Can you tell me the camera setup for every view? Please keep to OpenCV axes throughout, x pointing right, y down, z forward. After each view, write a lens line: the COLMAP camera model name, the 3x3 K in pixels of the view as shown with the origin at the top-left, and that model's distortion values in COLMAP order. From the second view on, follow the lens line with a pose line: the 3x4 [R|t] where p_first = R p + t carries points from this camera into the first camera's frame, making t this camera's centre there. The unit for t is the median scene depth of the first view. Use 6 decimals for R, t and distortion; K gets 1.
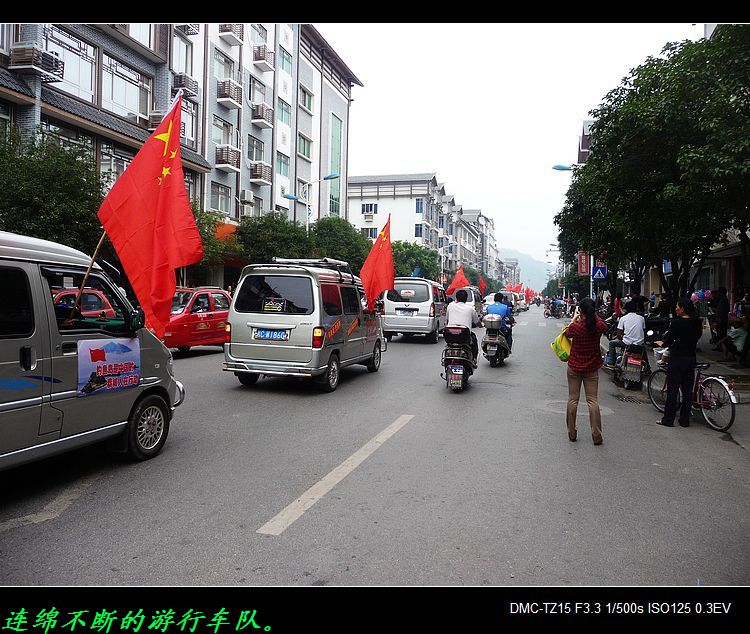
lens RADIAL K [[656.7, 0, 377.9], [0, 656.7, 317.7], [0, 0, 1]] dist [-0.010532, 0.035179]
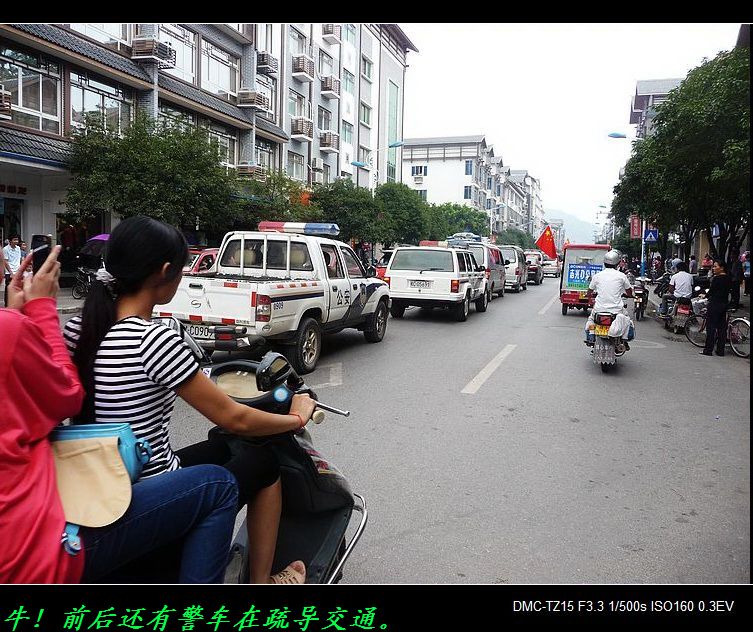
lens RADIAL K [[659.4, 0, 373.7], [0, 659.4, 314.4], [0, 0, 1]] dist [-0.010532, 0.035179]
pose [[0.997811, 0.008177, -0.065623, -0.036821], [-0.004604, 0.998508, 0.054413, 0.002893], [0.065970, -0.053991, 0.996360, -0.092983]]
